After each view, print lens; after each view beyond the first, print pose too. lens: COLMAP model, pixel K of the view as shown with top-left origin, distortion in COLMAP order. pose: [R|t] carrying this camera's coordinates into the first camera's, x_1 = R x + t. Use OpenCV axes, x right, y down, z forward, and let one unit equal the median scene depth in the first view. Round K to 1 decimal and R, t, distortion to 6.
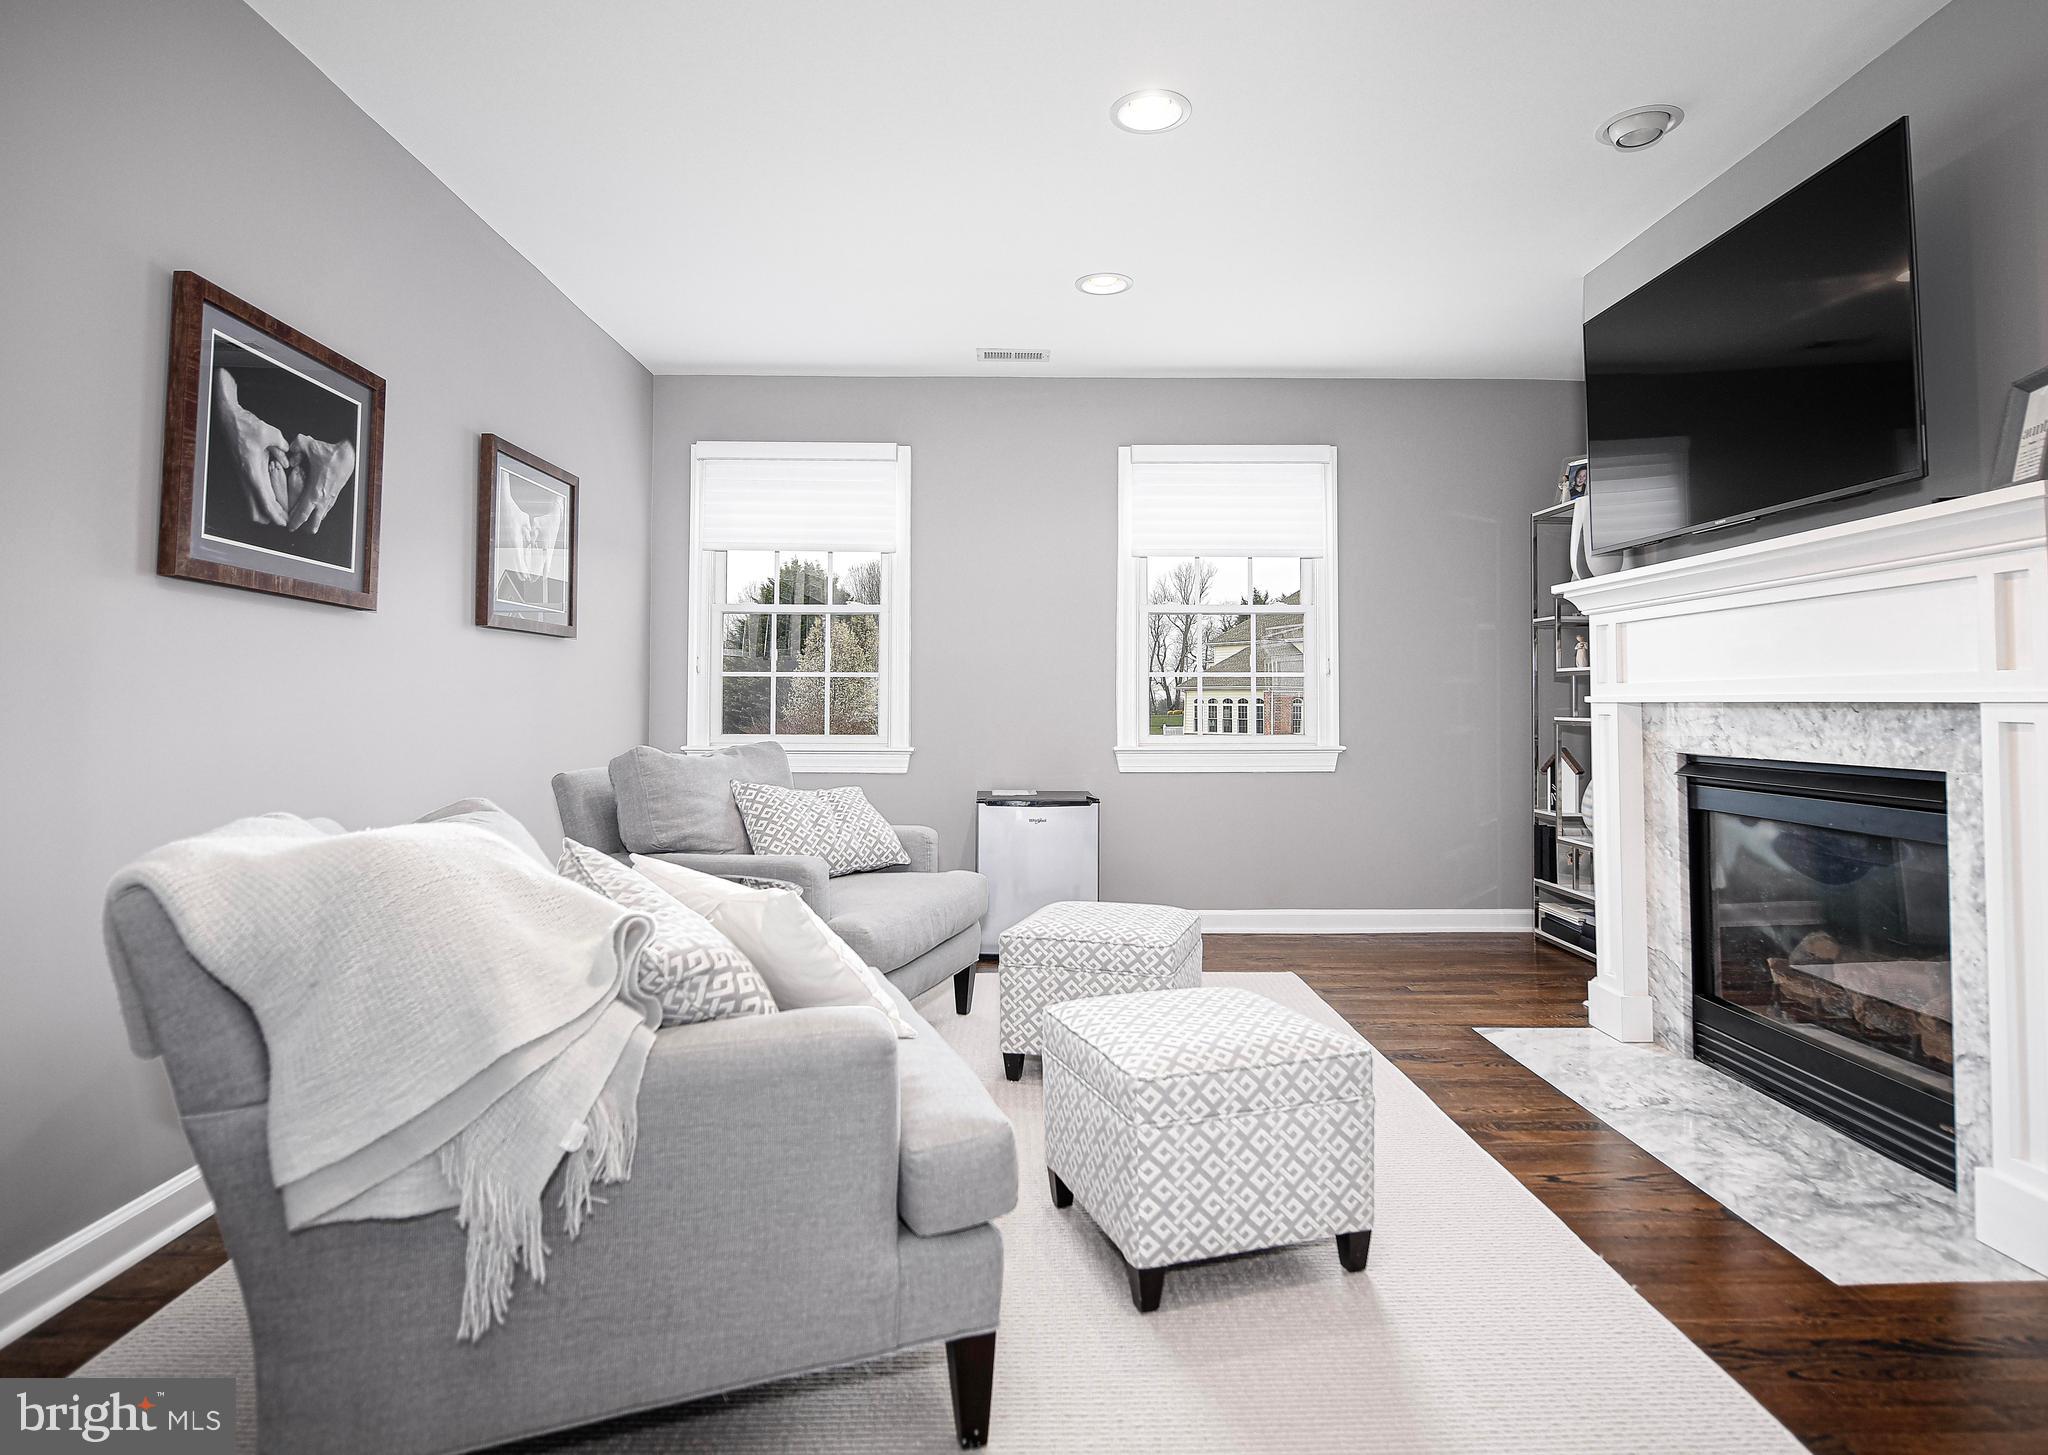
lens RADIAL K [[1074.7, 0, 1024.0], [0, 1074.7, 727.5], [0, 0, 1]] dist [-0.000929, -0.000286]
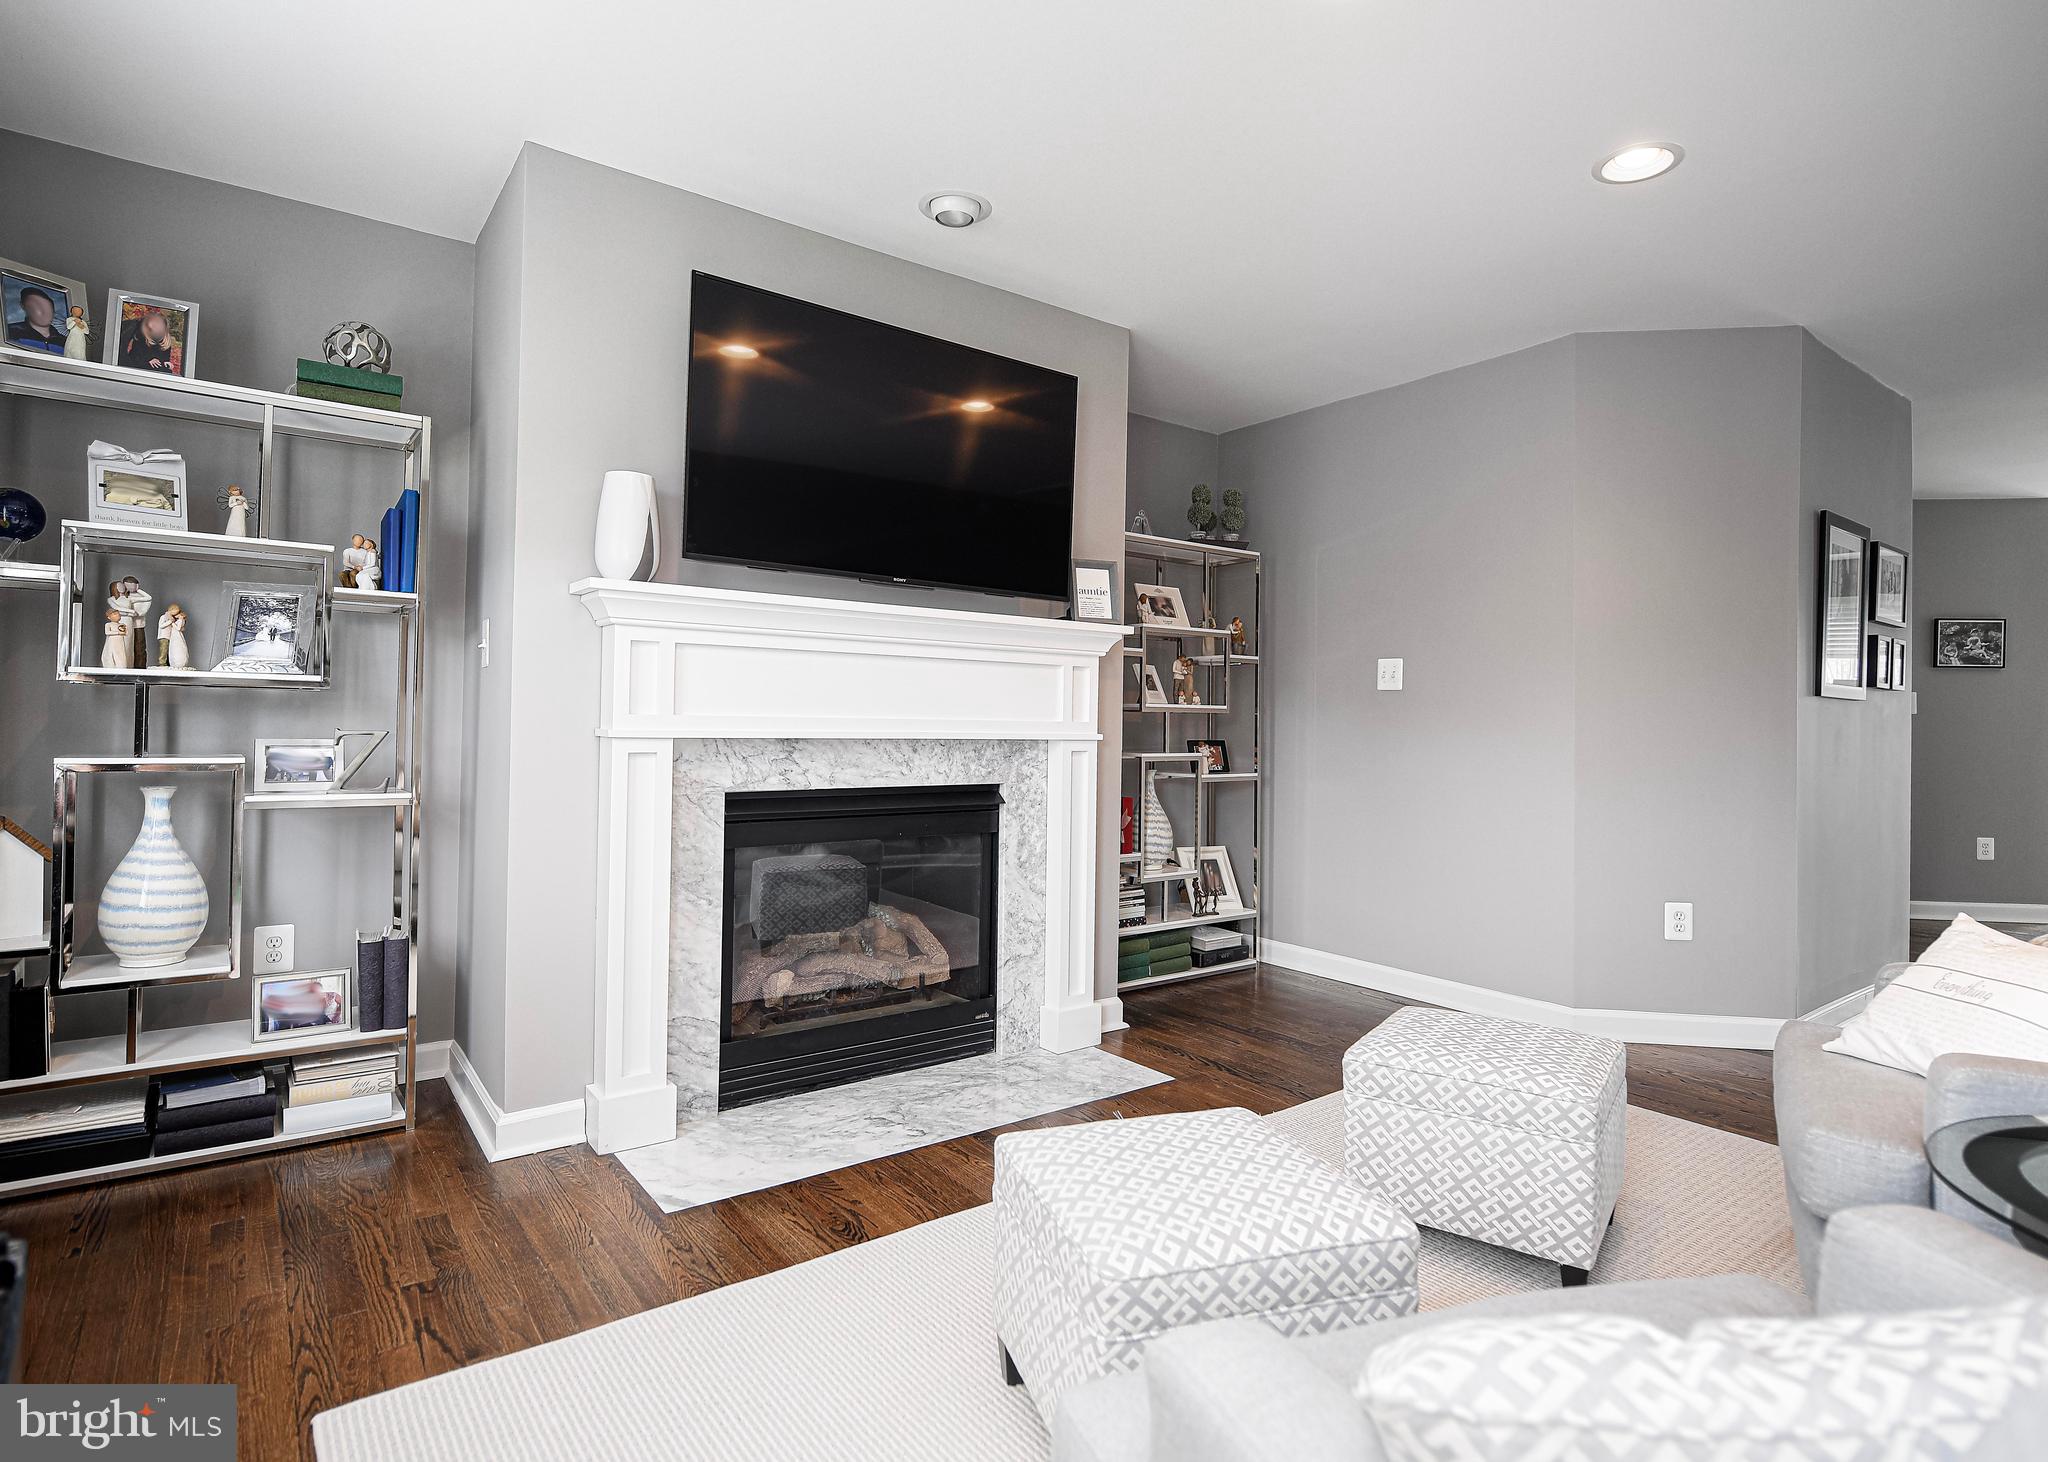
lens RADIAL K [[1074.7, 0, 1024.0], [0, 1074.7, 731.0], [0, 0, 1]] dist [-0.000929, -0.000286]
pose [[-0.586987, -0.014562, 0.809465, -0.380338], [0.002140, 0.999807, 0.019538, -0.058960], [-0.809593, 0.013201, -0.586843, 1.698252]]
